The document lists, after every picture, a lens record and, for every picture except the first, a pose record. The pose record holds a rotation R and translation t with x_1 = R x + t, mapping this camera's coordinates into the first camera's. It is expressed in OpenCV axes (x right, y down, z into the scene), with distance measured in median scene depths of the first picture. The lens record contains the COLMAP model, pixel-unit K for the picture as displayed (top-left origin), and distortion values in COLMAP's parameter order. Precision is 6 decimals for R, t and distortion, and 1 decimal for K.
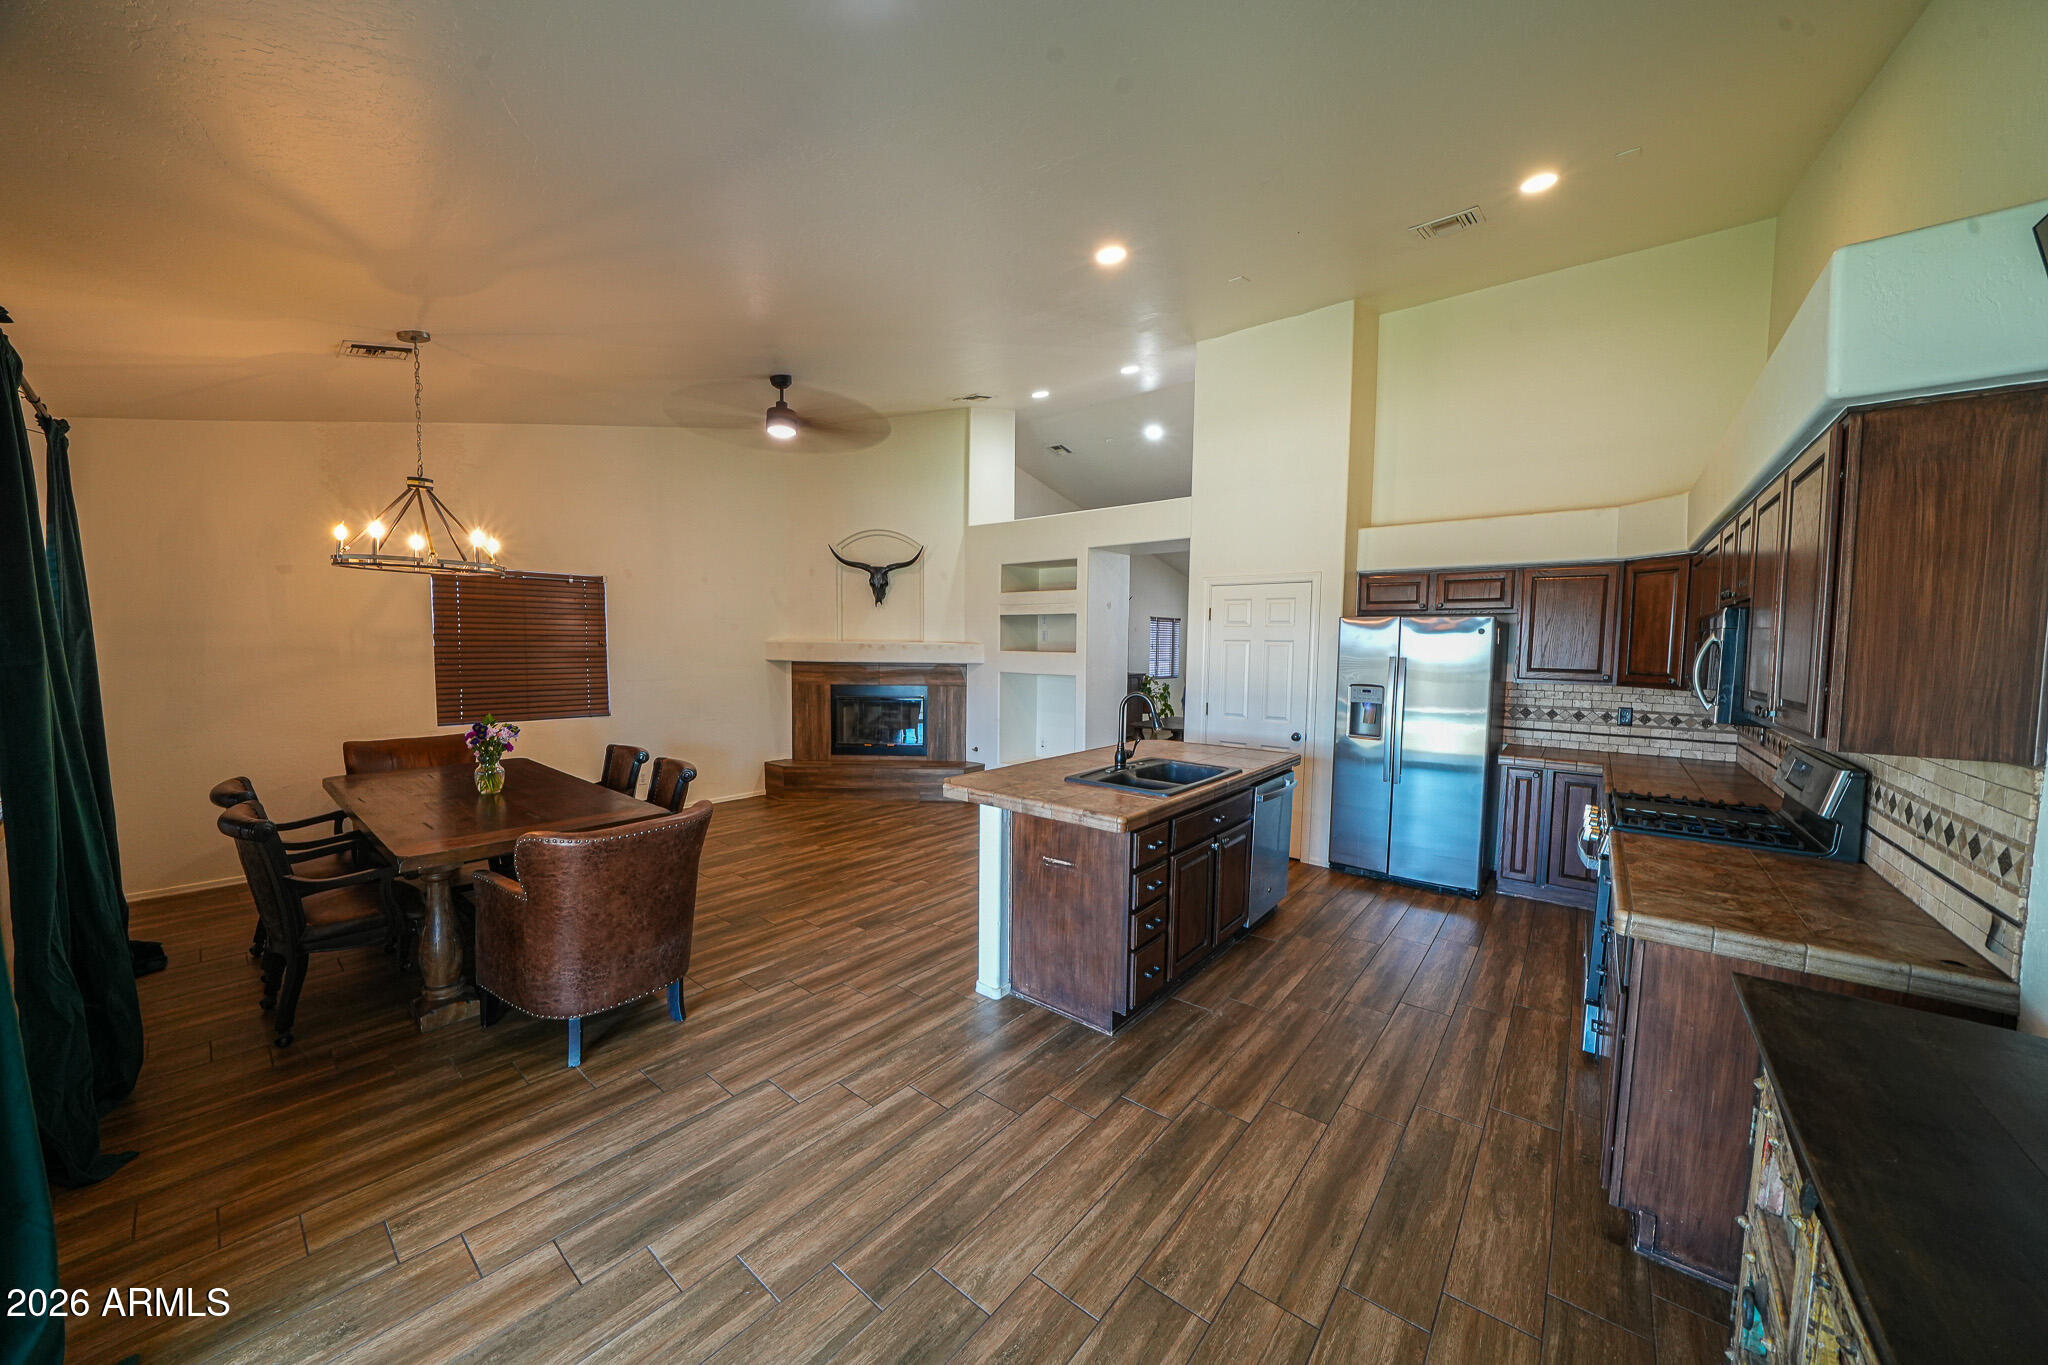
lens RADIAL K [[708.2, 0, 1013.4], [0, 708.2, 690.9], [0, 0, 1]] dist [-0.021518, 0.000621]
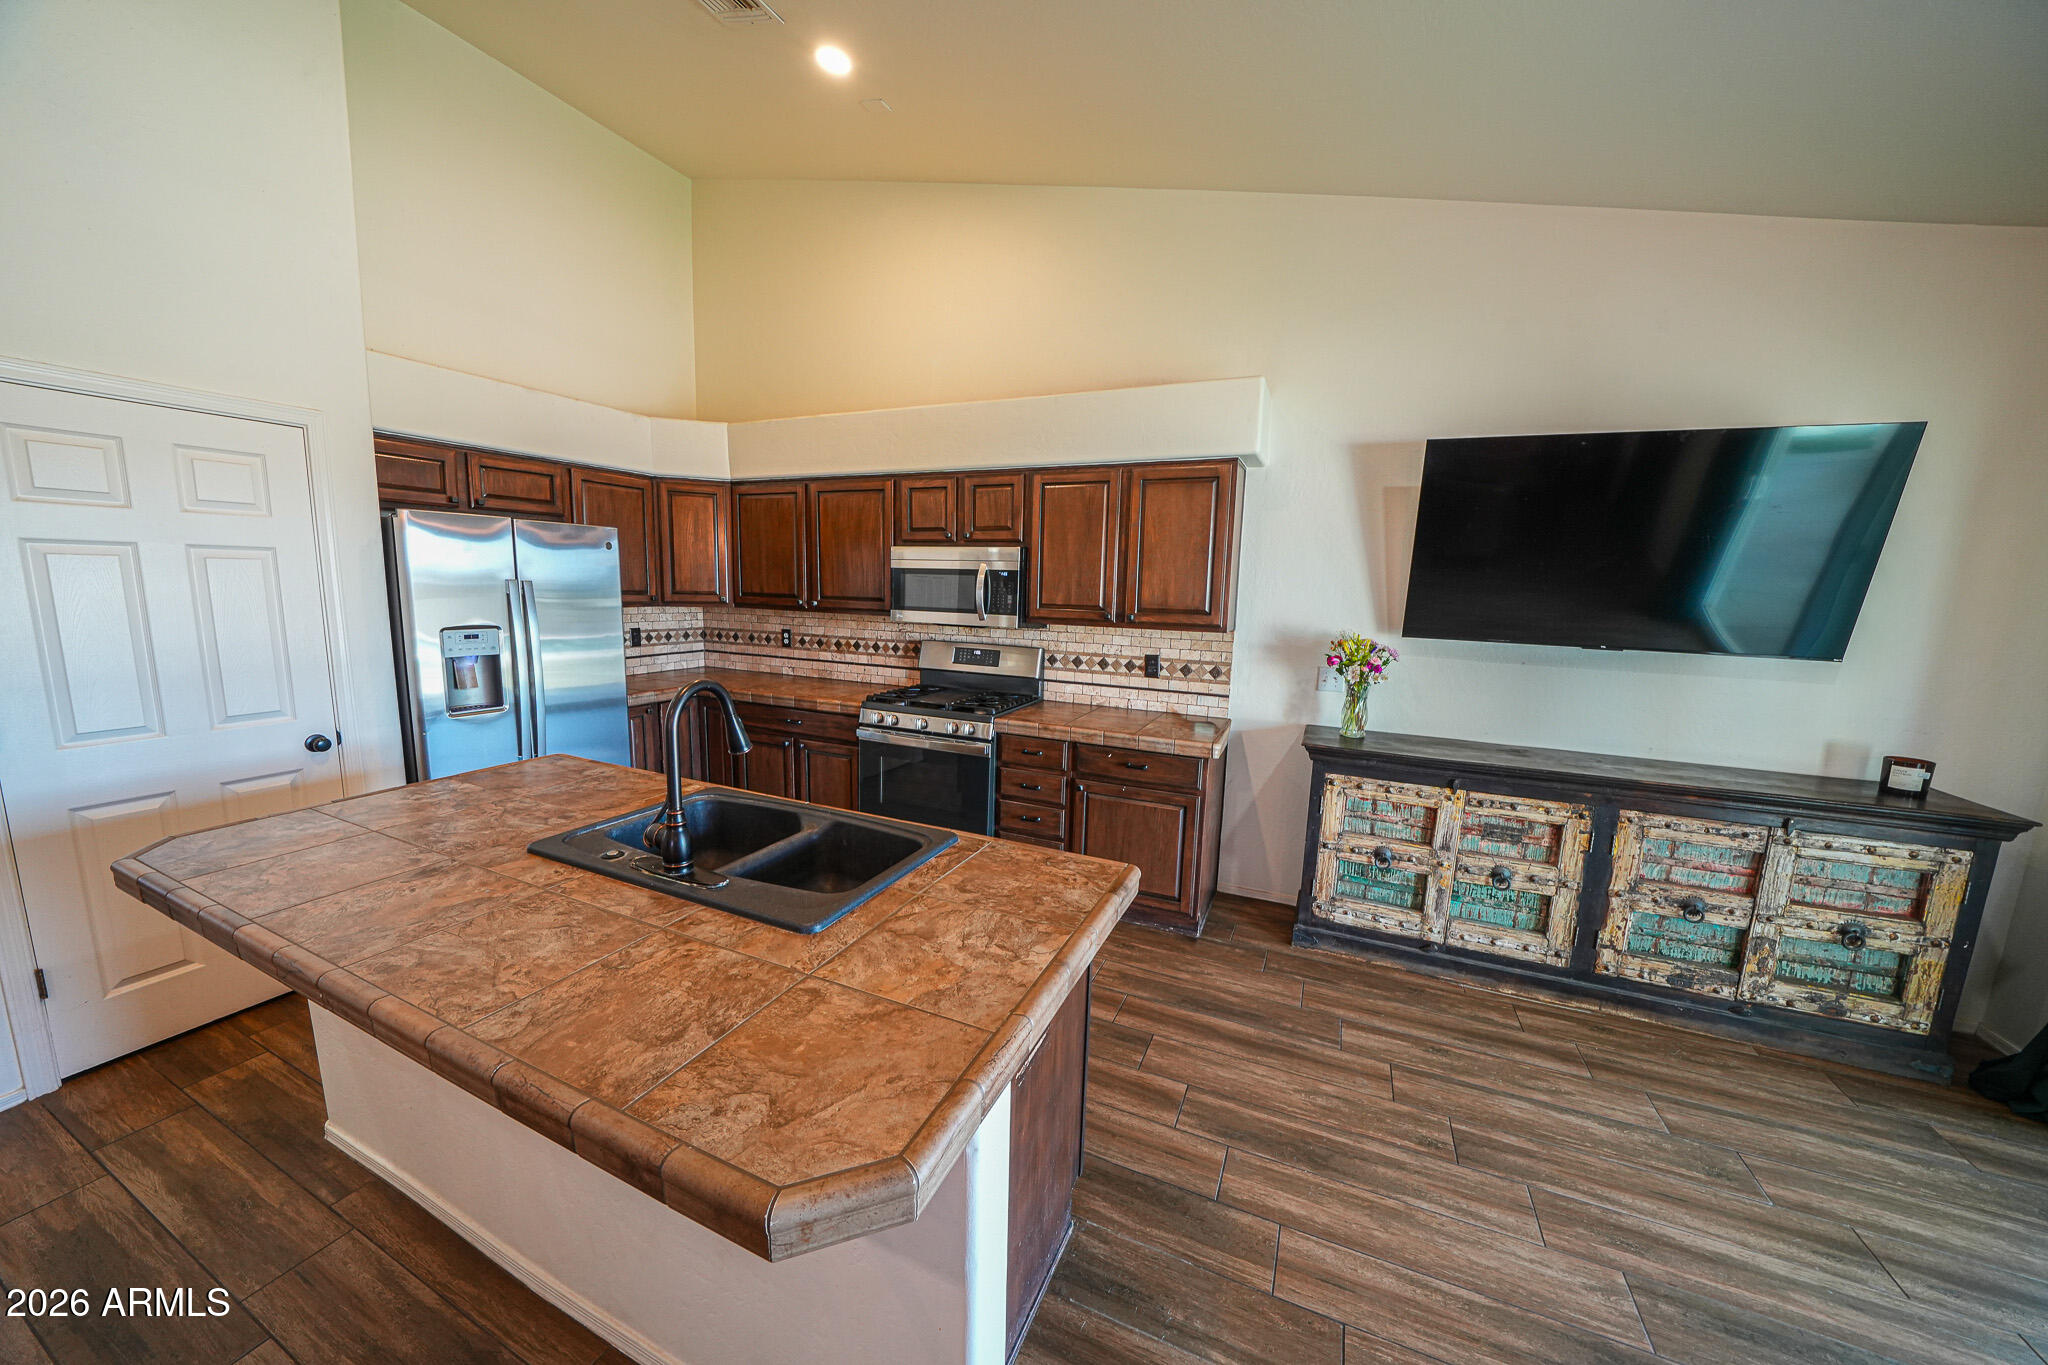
lens RADIAL K [[708.2, 0, 1013.4], [0, 708.2, 690.9], [0, 0, 1]] dist [-0.021518, 0.000621]
pose [[-0.264089, -0.165784, 0.950144, -0.226219], [0.036378, 0.982704, 0.181576, -0.051130], [-0.963812, 0.082516, -0.253490, 0.761169]]
